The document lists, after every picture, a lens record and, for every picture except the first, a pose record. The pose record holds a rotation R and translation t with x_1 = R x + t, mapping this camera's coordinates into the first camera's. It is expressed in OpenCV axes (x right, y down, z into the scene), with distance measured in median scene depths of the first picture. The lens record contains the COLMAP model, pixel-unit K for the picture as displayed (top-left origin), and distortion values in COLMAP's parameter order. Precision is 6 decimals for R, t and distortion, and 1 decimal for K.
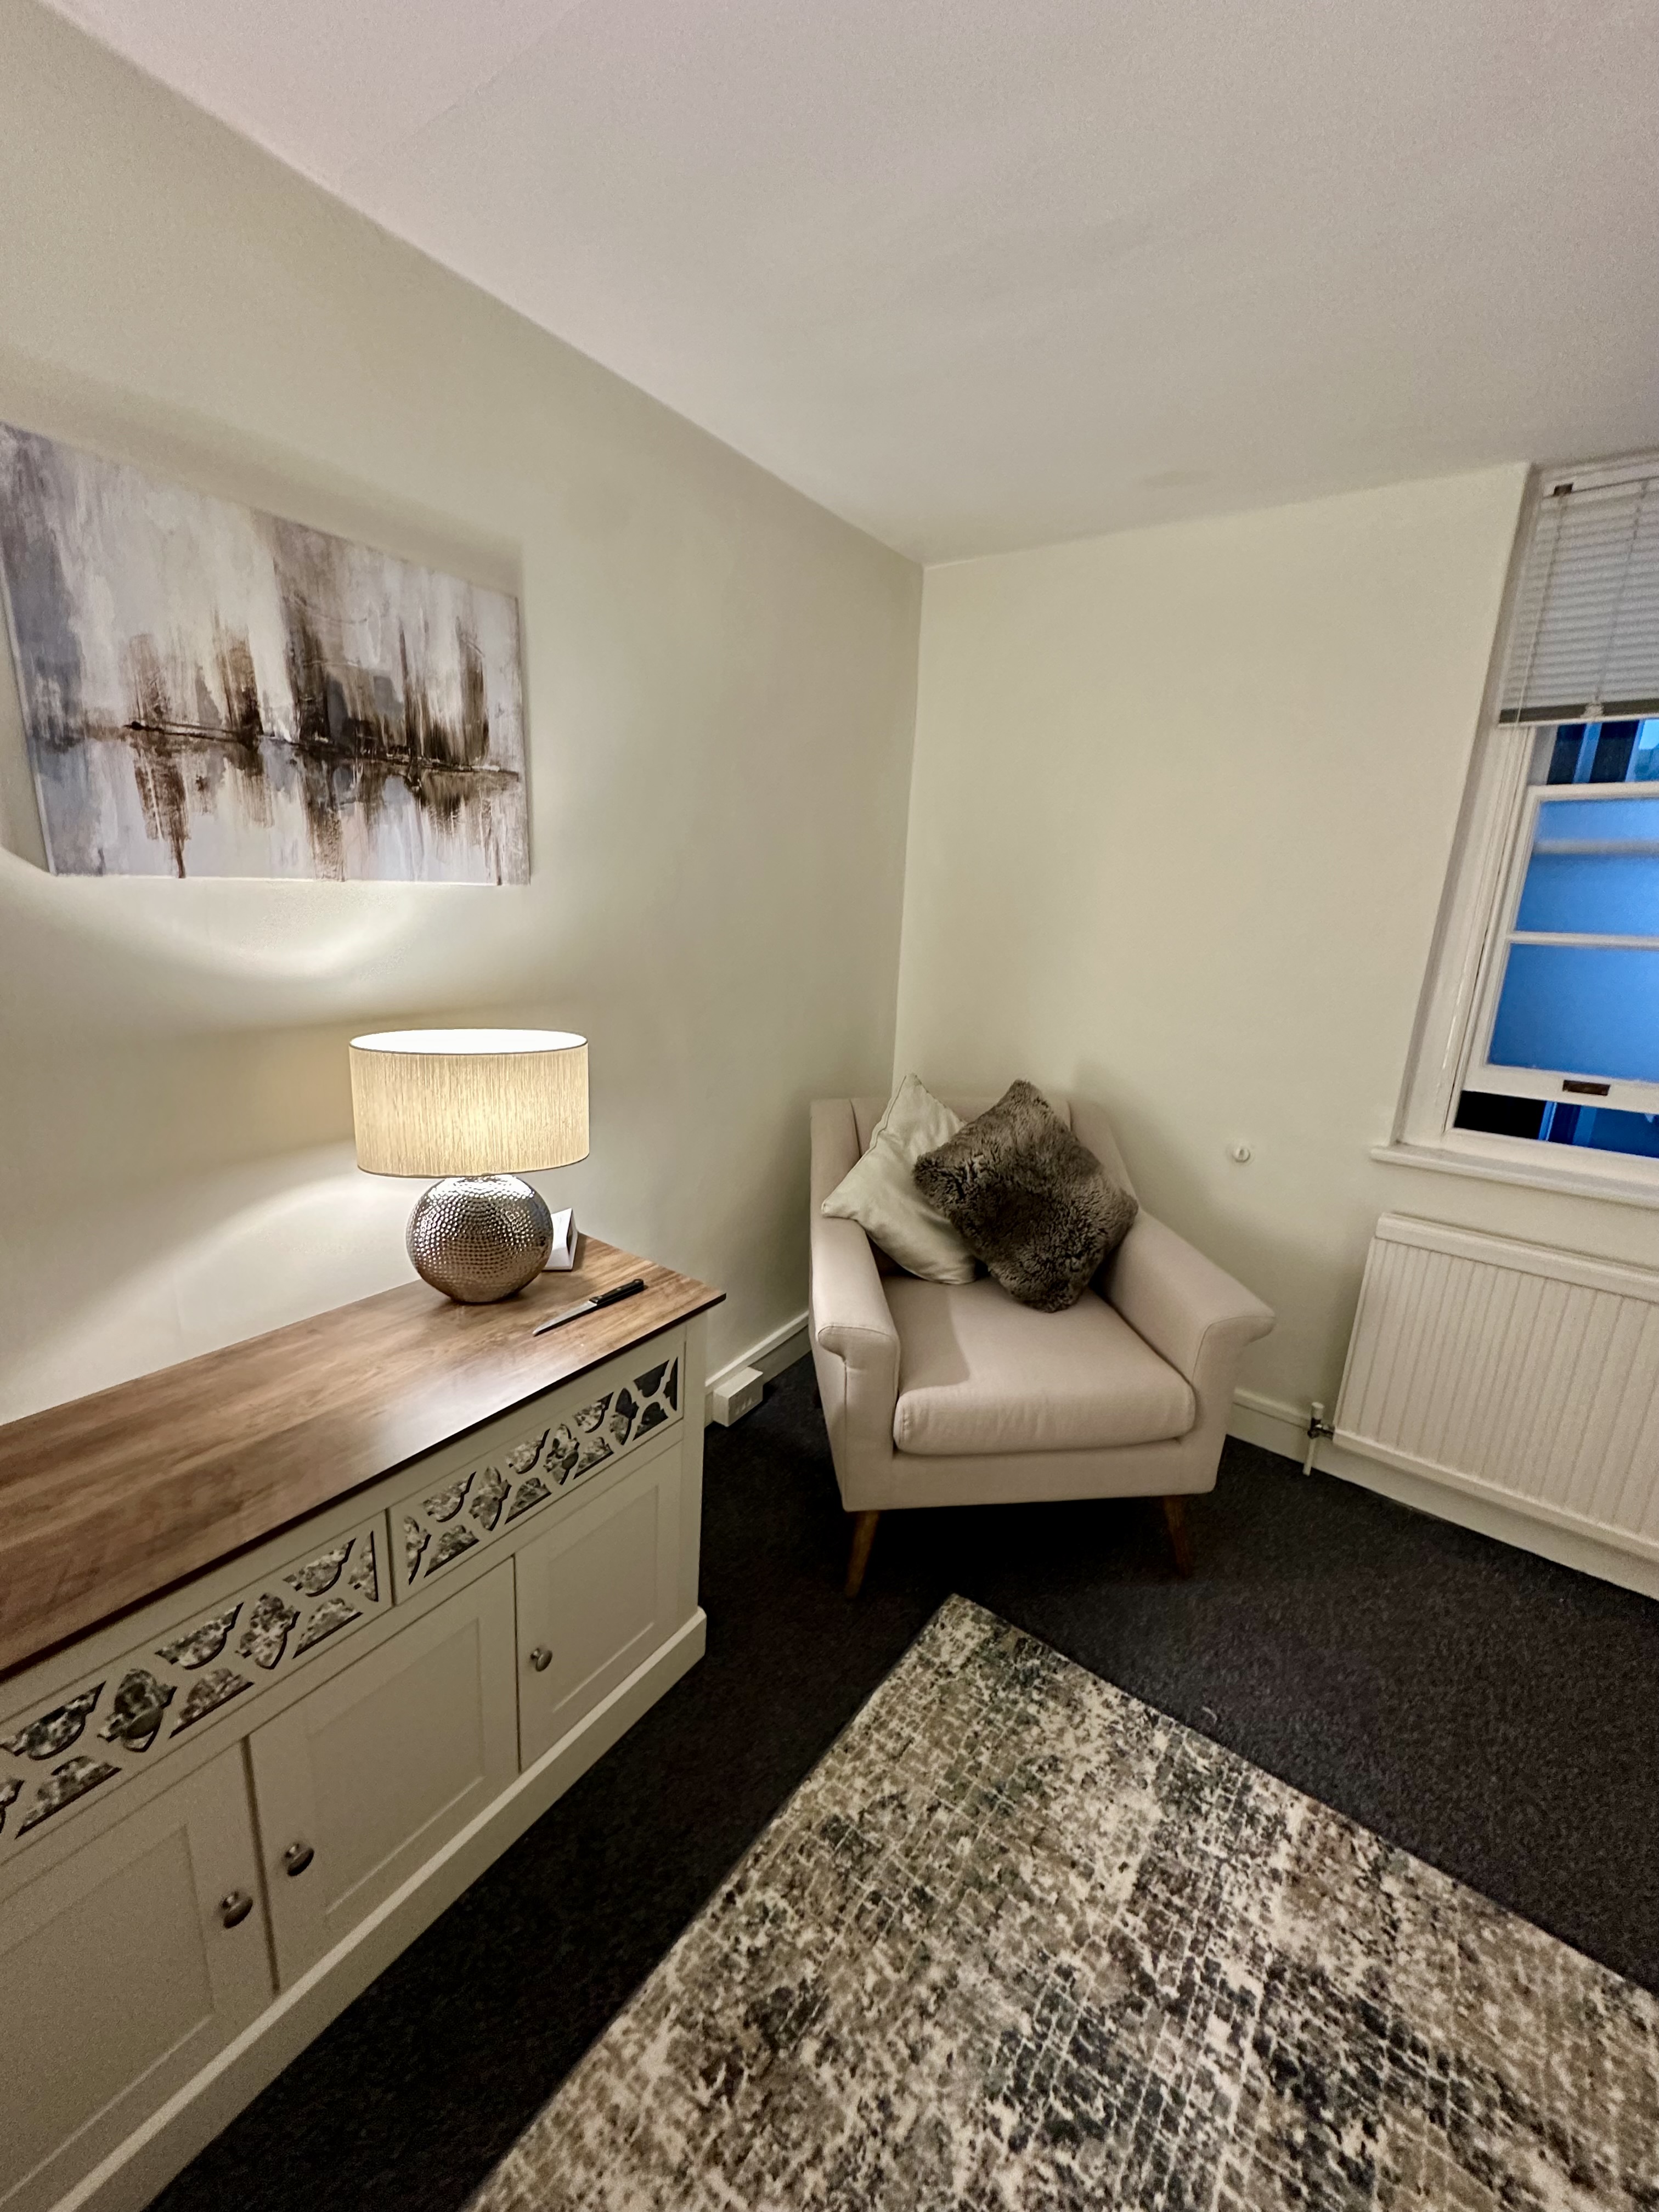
lens RADIAL K [[870.5, 0, 829.5], [0, 870.5, 1106.0], [0, 0, 1]] dist [-0.005991, 0.001027]
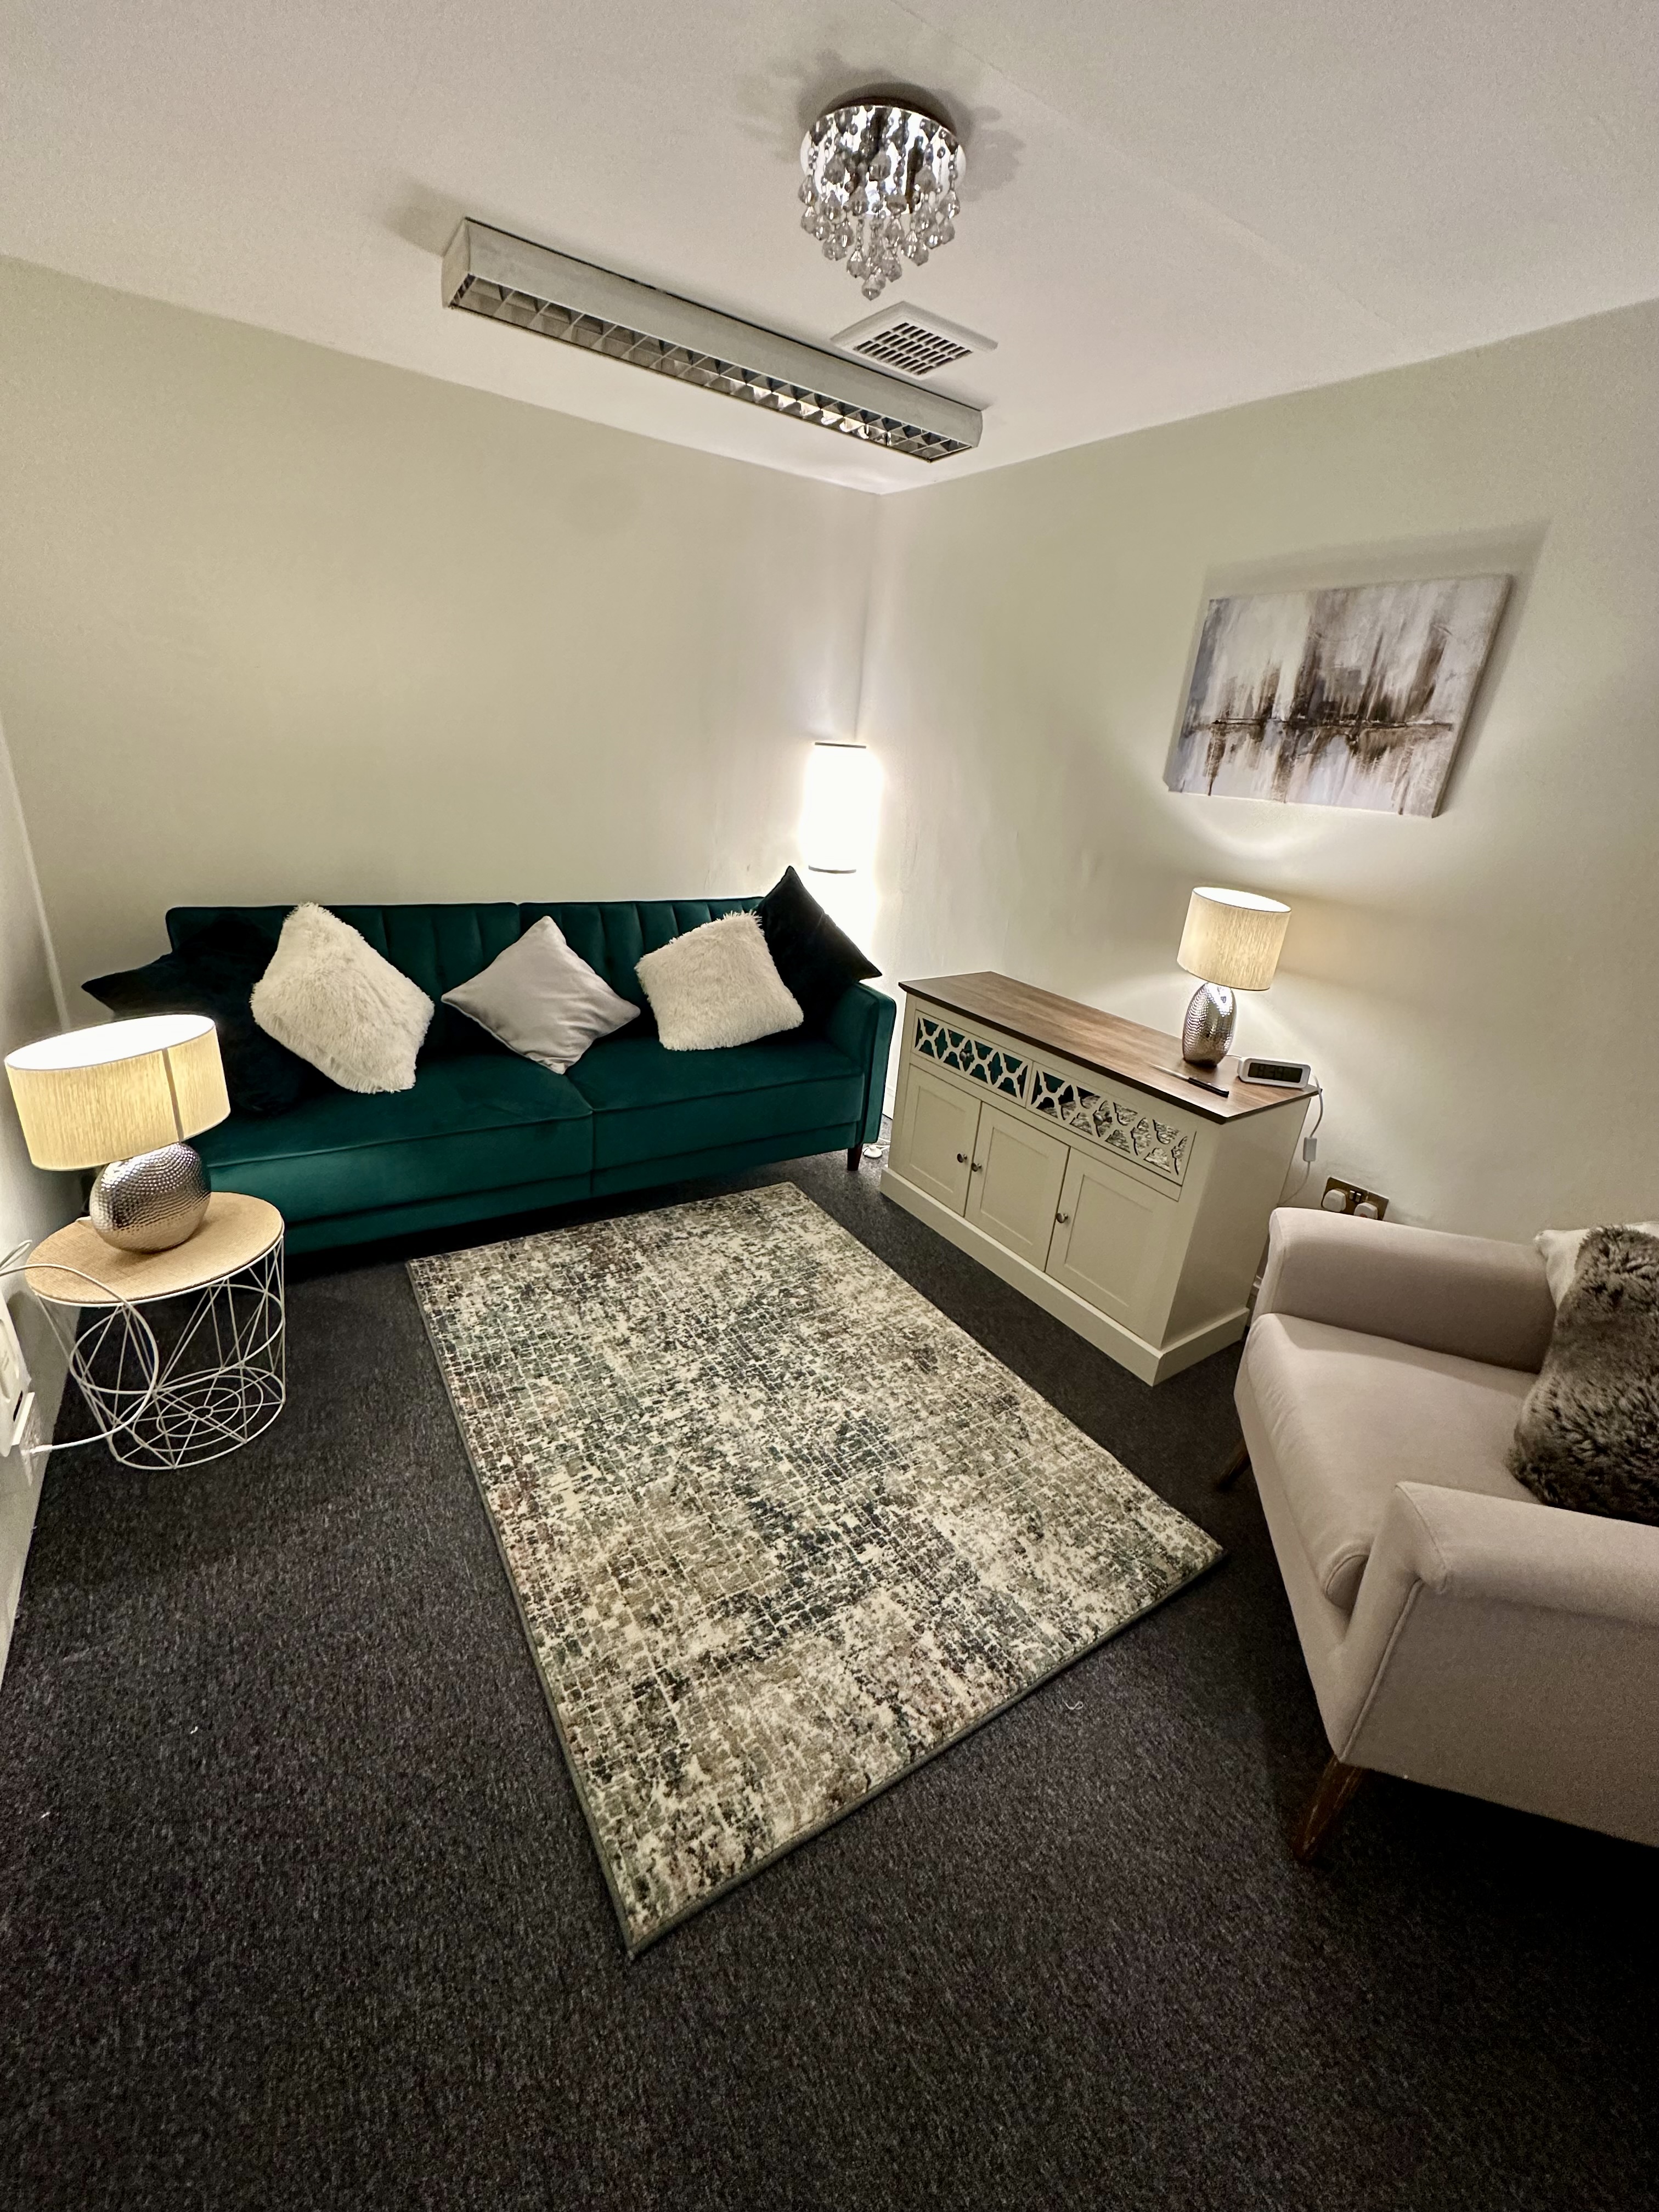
lens RADIAL K [[870.5, 0, 829.5], [0, 870.5, 1106.0], [0, 0, 1]] dist [-0.005991, 0.001027]
pose [[-0.349137, 0.281827, -0.893687, 1.408293], [-0.329447, 0.855902, 0.398617, -0.138115], [0.877250, 0.433595, -0.205980, 0.833420]]
